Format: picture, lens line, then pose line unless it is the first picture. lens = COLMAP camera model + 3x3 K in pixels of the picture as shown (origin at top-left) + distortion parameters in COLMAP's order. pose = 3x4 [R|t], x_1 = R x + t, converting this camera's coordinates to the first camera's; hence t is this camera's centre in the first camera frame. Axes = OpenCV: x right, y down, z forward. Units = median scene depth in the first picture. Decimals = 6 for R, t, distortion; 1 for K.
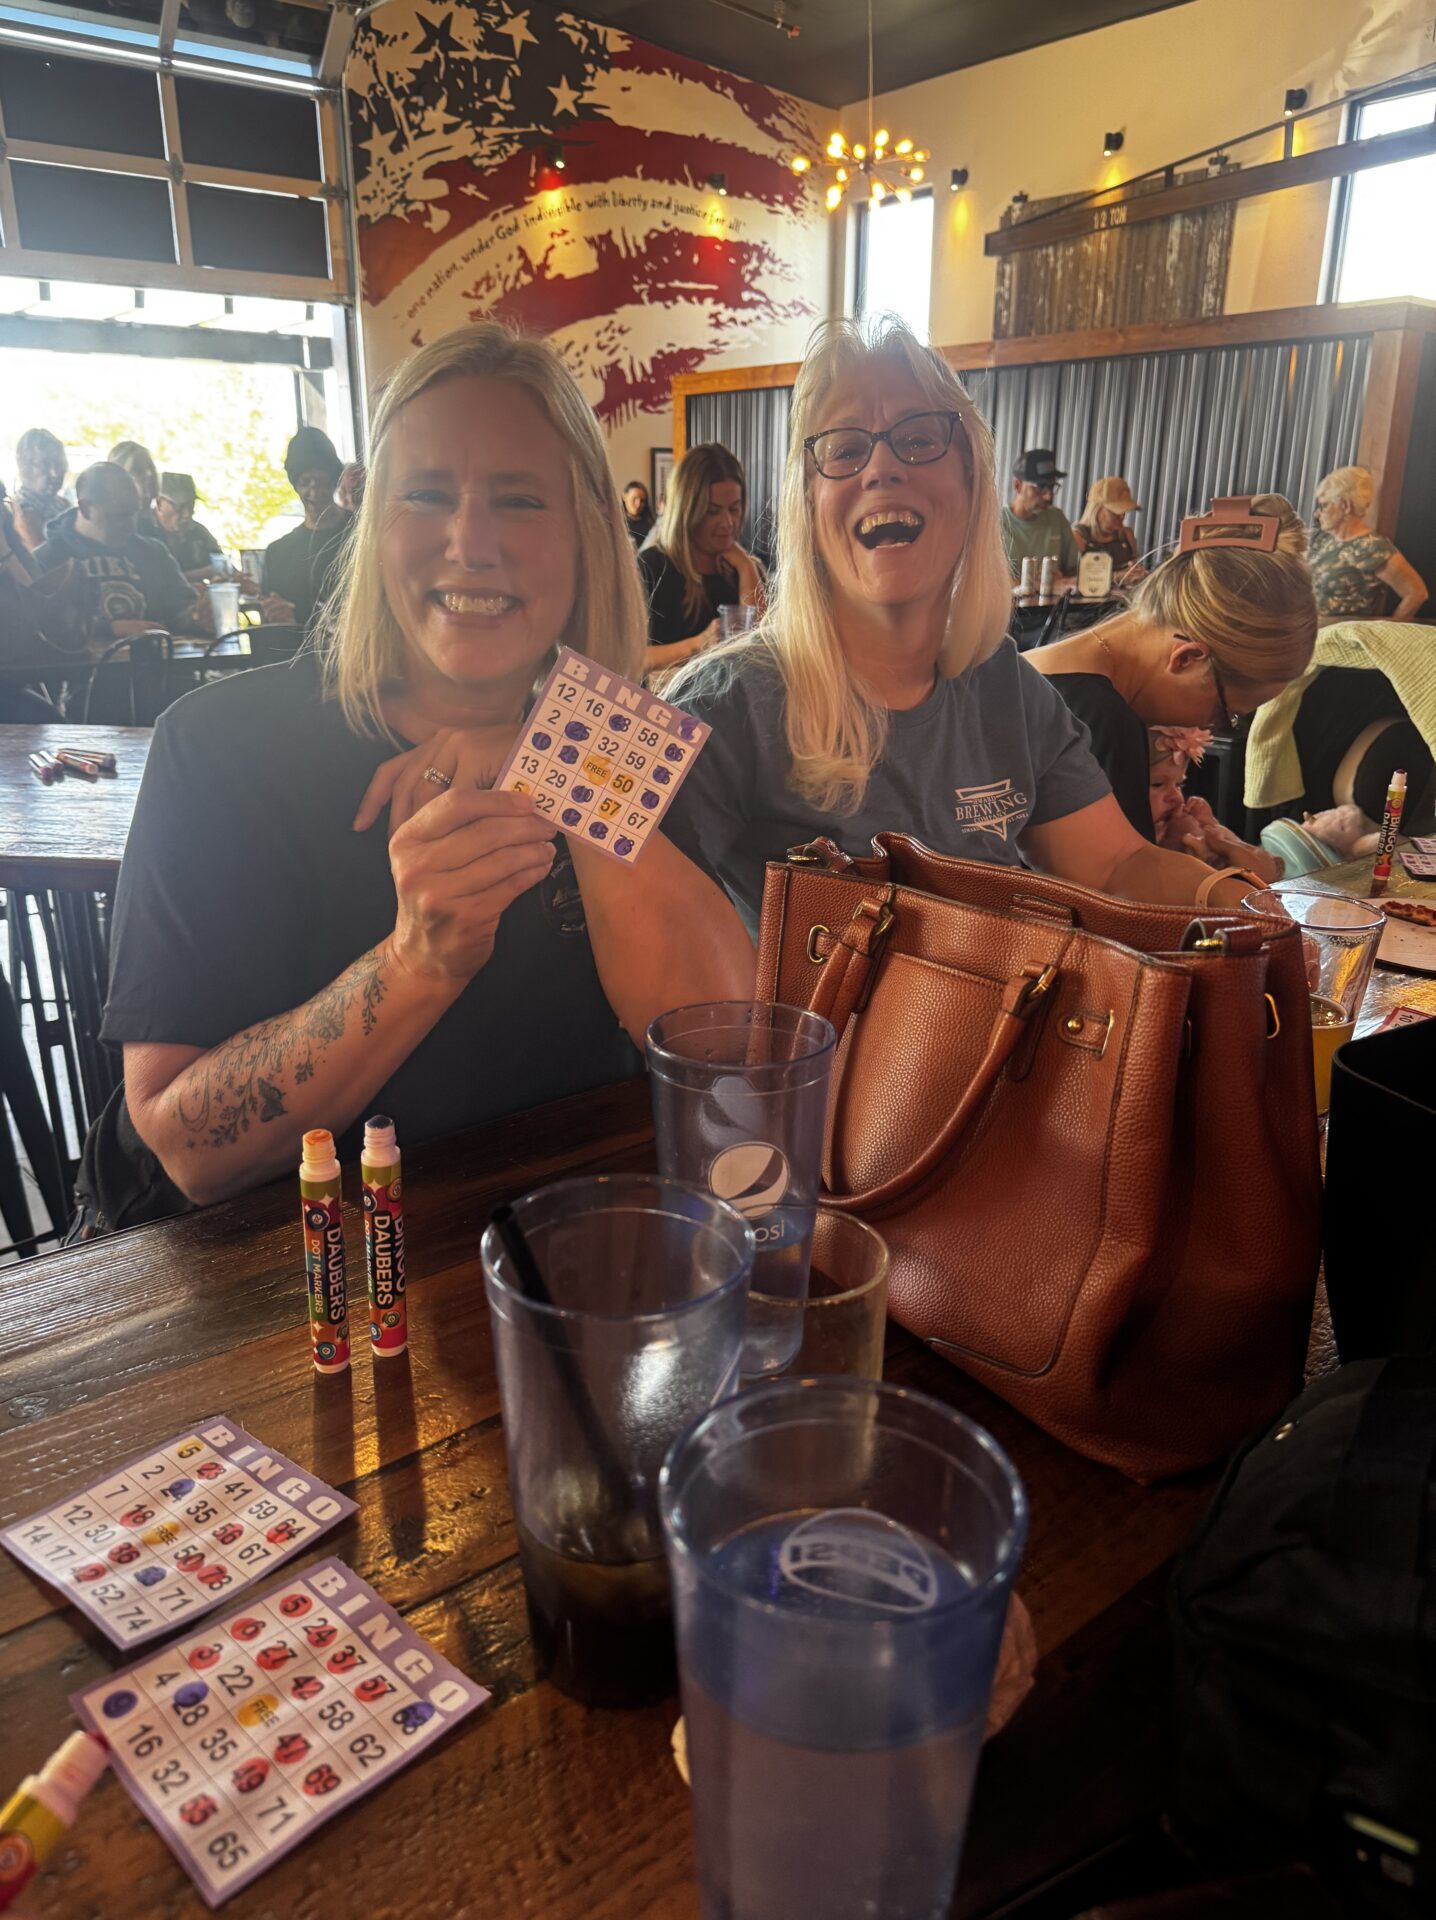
lens RADIAL K [[1370.4, 0, 730.0], [0, 1370.4, 941.5], [0, 0, 1]] dist [0.029723, -0.024458]
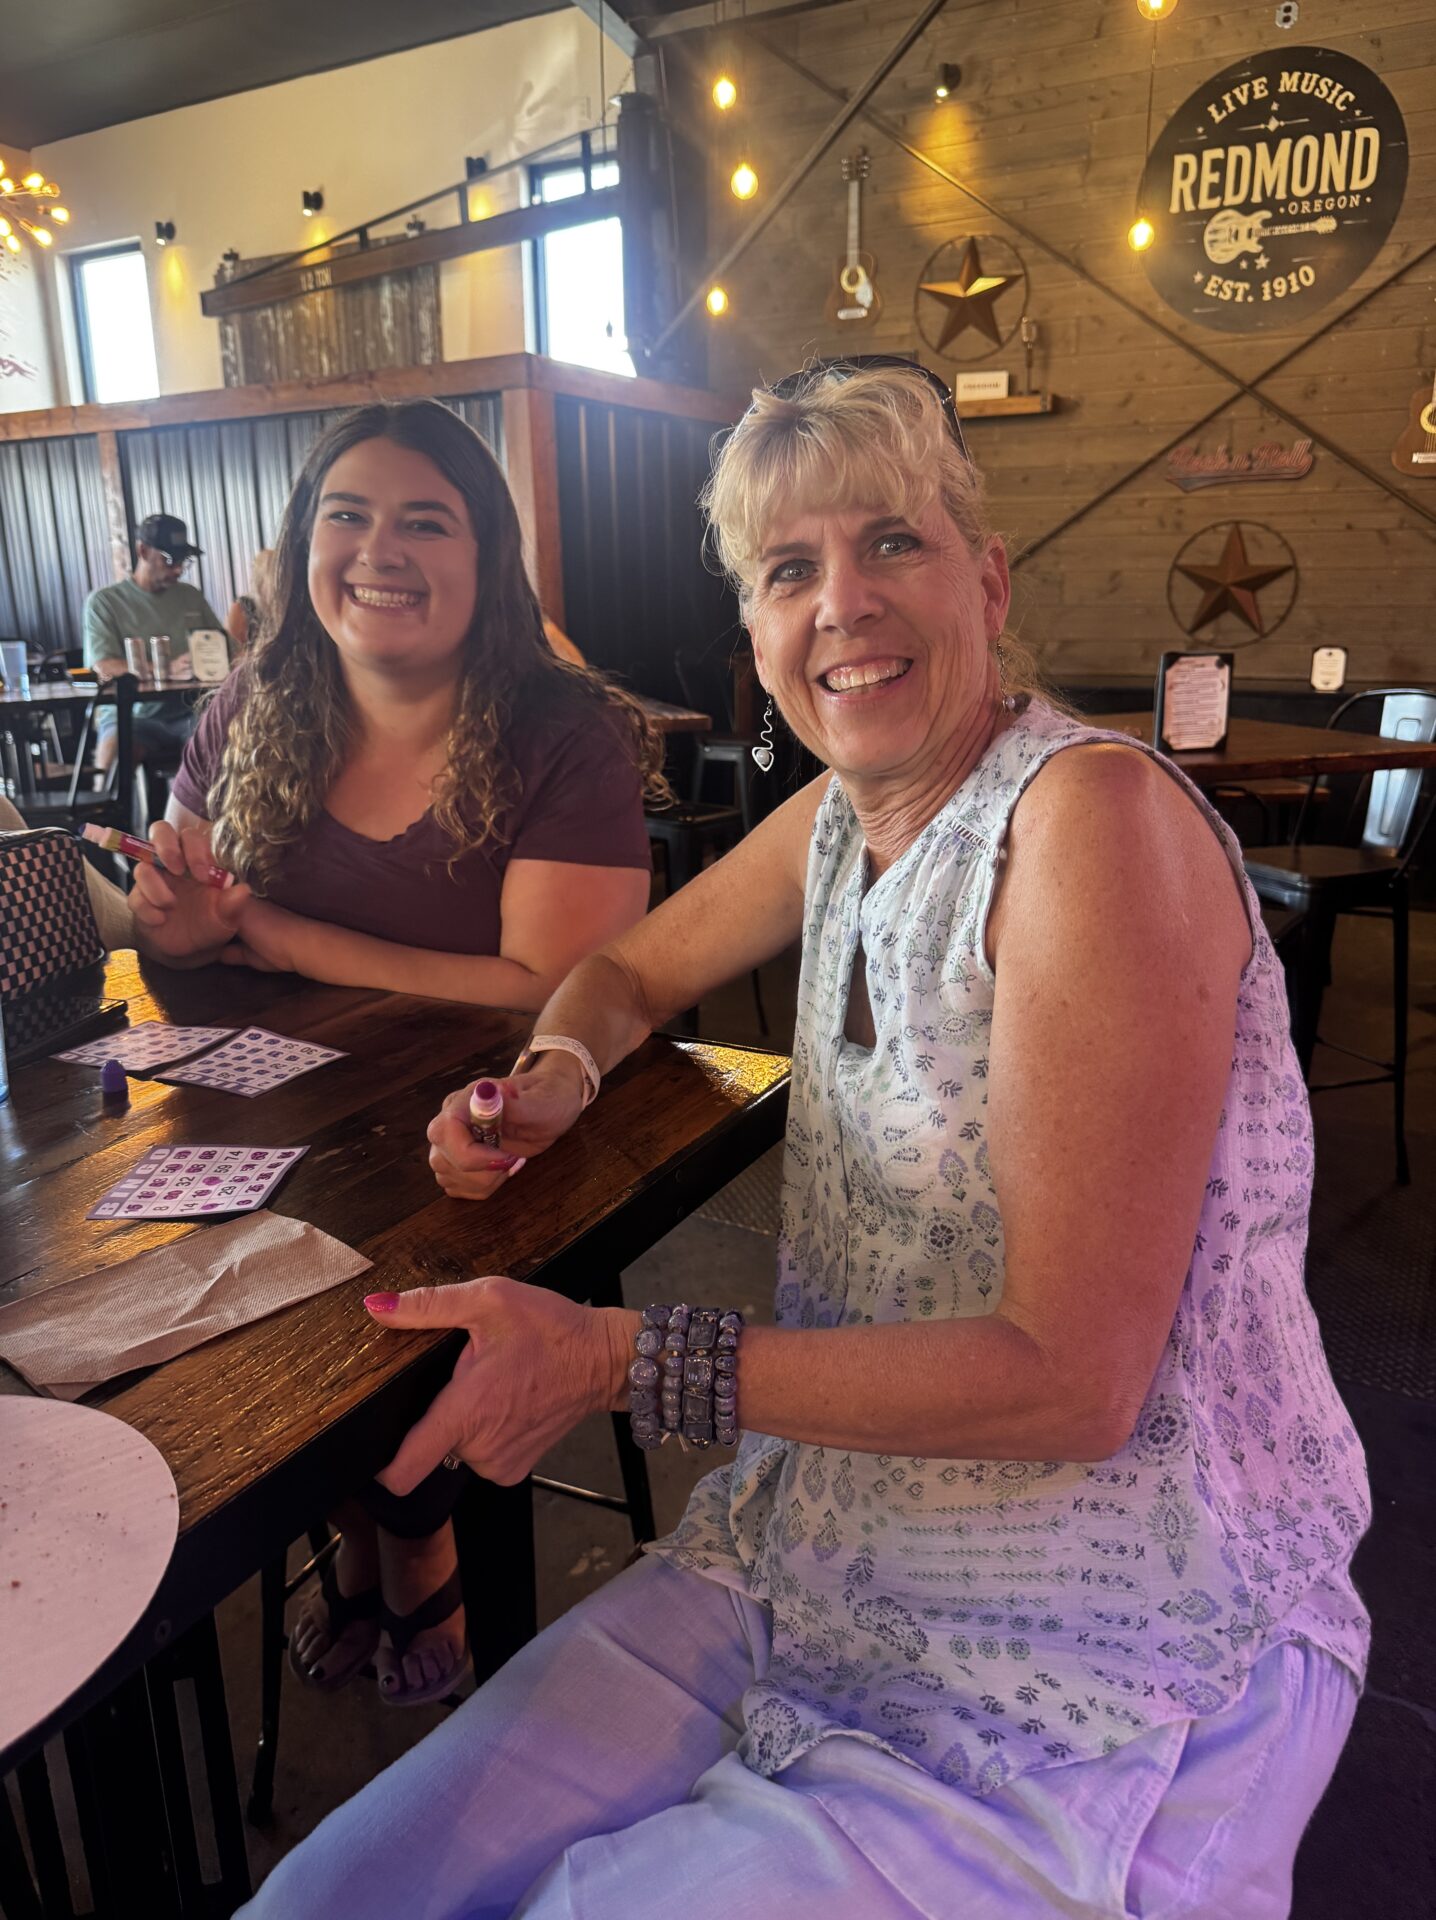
lens RADIAL K [[1370.4, 0, 721.9], [0, 1370.4, 956.3], [0, 0, 1]] dist [0.029723, -0.024458]
pose [[0.929217, -0.121052, 0.349145, 0.144616], [0.136699, 0.990402, -0.020429, -0.010439], [-0.343321, 0.066711, 0.936846, 0.054179]]
